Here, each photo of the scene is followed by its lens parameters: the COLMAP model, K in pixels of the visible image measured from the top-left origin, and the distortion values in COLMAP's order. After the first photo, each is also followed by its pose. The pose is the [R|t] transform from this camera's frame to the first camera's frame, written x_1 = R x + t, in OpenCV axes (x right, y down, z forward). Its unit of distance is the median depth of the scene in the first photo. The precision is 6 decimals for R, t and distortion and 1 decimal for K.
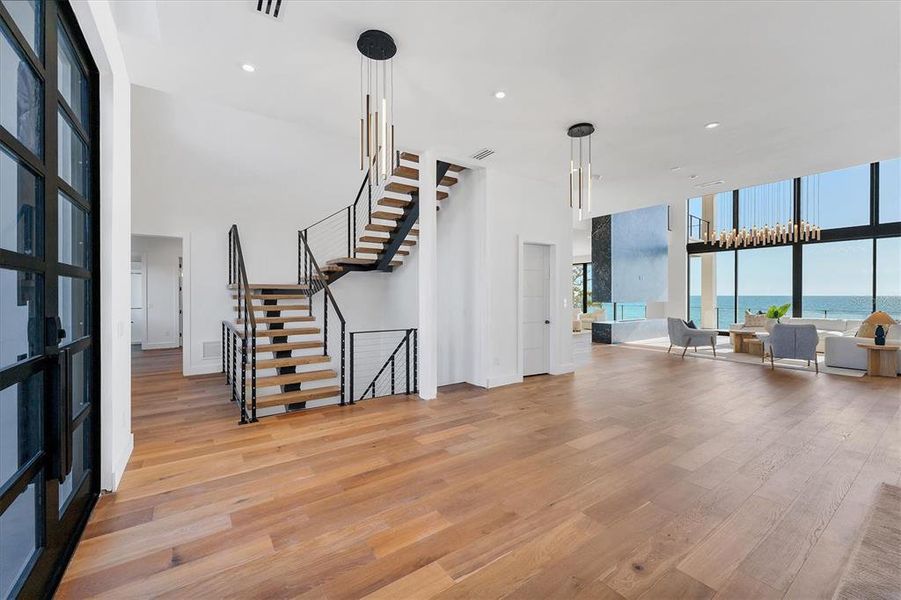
lens RADIAL K [[366.8, 0, 452.8], [0, 366.8, 302.6], [0, 0, 1]] dist [-0.002440, -0.000271]
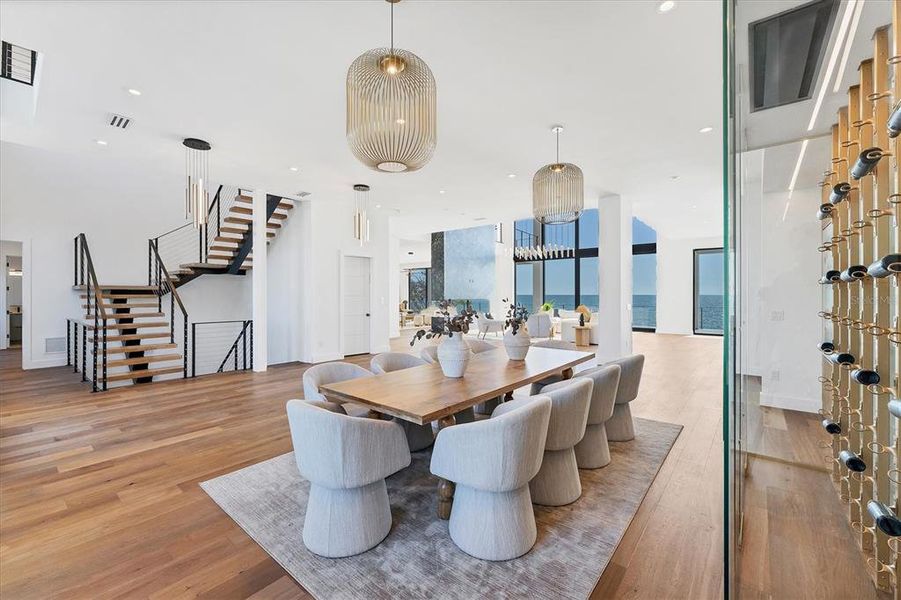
lens RADIAL K [[370.8, 0, 449.4], [0, 370.8, 298.5], [0, 0, 1]] dist [0.001527, 0.000017]
pose [[0.965360, -0.002935, 0.260905, 0.215203], [0.005227, 0.999954, -0.008090, 0.005616], [-0.260869, 0.009174, 0.965331, -0.431159]]
